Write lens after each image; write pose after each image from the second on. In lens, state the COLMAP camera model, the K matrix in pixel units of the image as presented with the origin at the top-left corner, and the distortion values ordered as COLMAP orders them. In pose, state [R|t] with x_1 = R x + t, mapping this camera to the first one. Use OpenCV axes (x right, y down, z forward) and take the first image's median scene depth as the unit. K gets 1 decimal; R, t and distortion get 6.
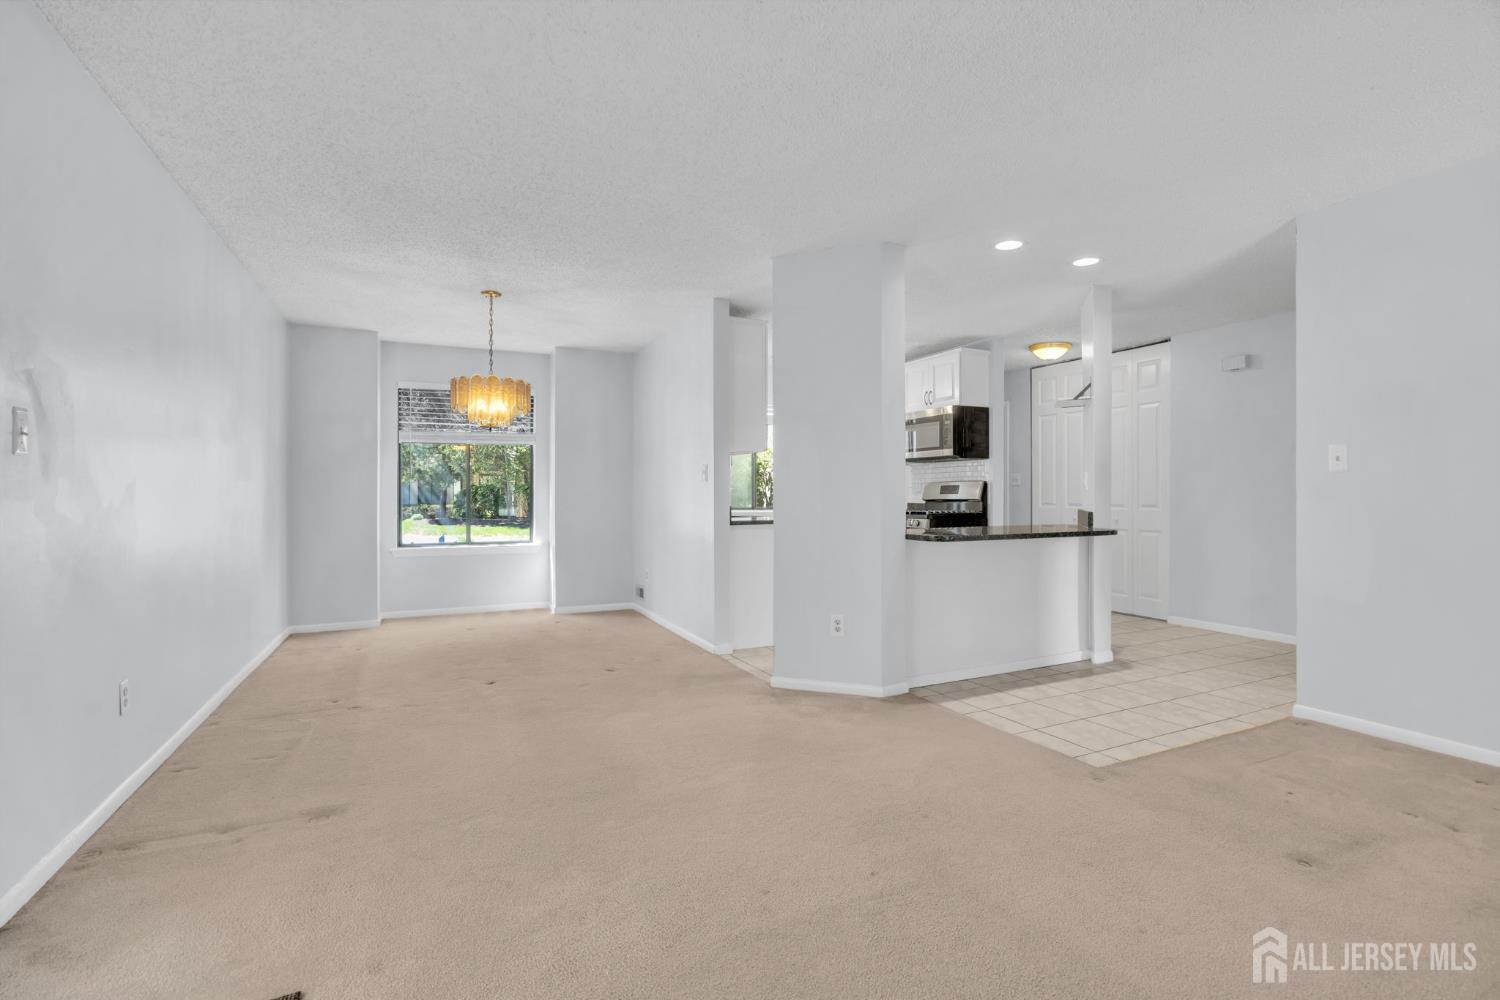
lens RADIAL K [[669.2, 0, 773.0], [0, 669.2, 503.5], [0, 0, 1]] dist [-0.000537, -0.000008]
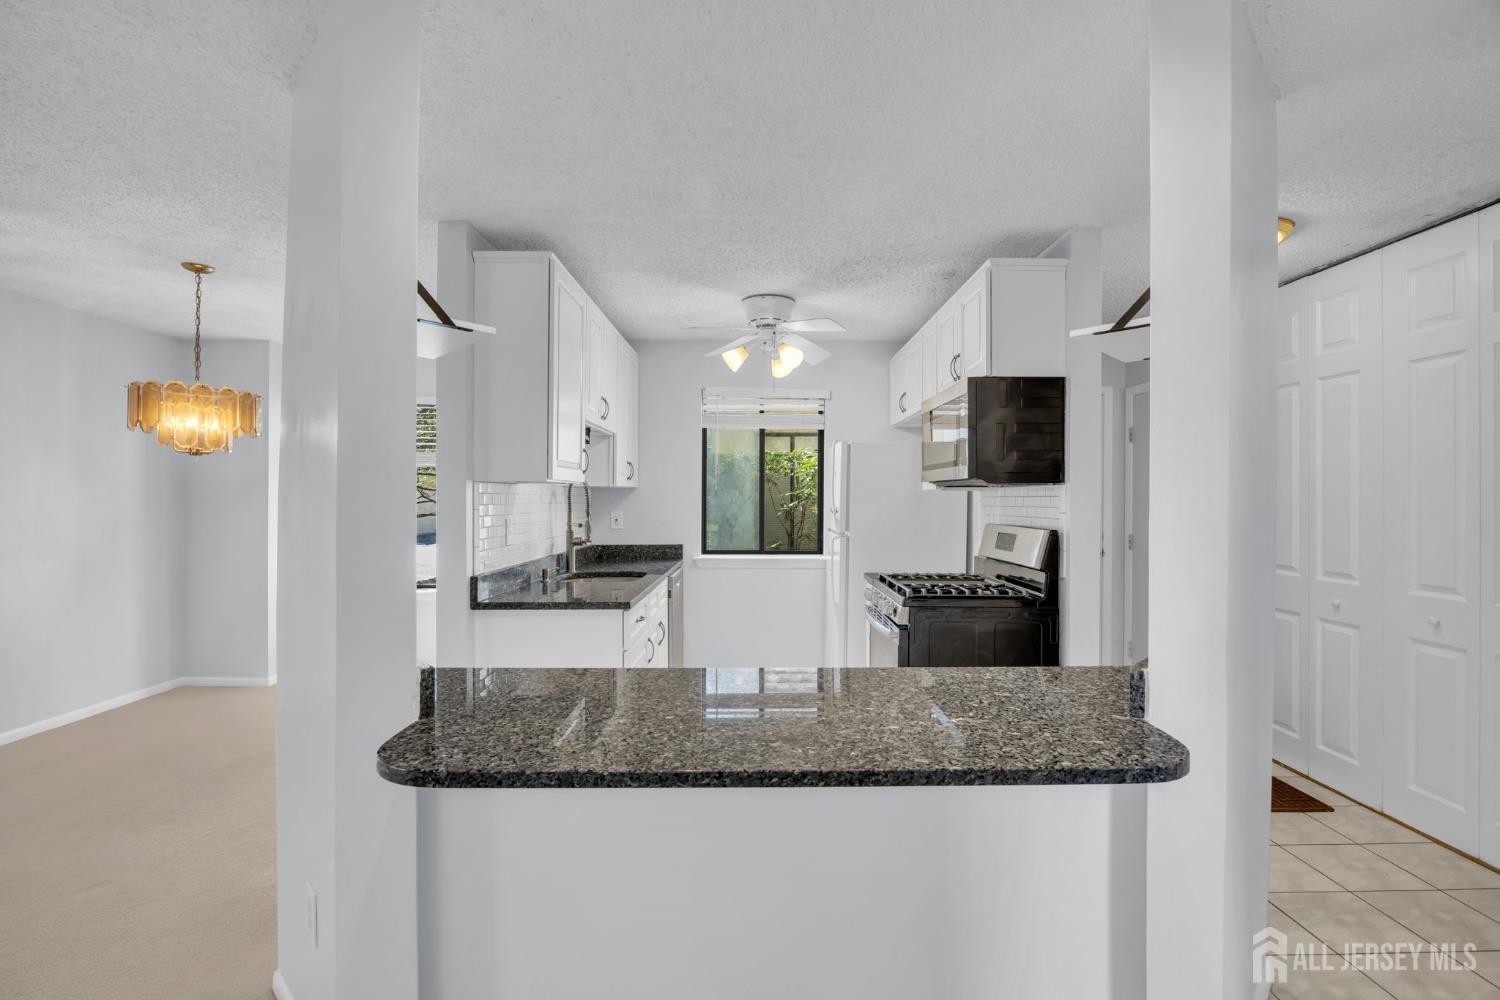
lens RADIAL K [[669.2, 0, 773.0], [0, 669.2, 503.5], [0, 0, 1]] dist [-0.000537, -0.000008]
pose [[0.904374, 0.006742, -0.426687, 0.341087], [-0.010013, 0.999935, -0.005424, -0.047942], [0.426623, 0.009178, 0.904383, 0.476975]]
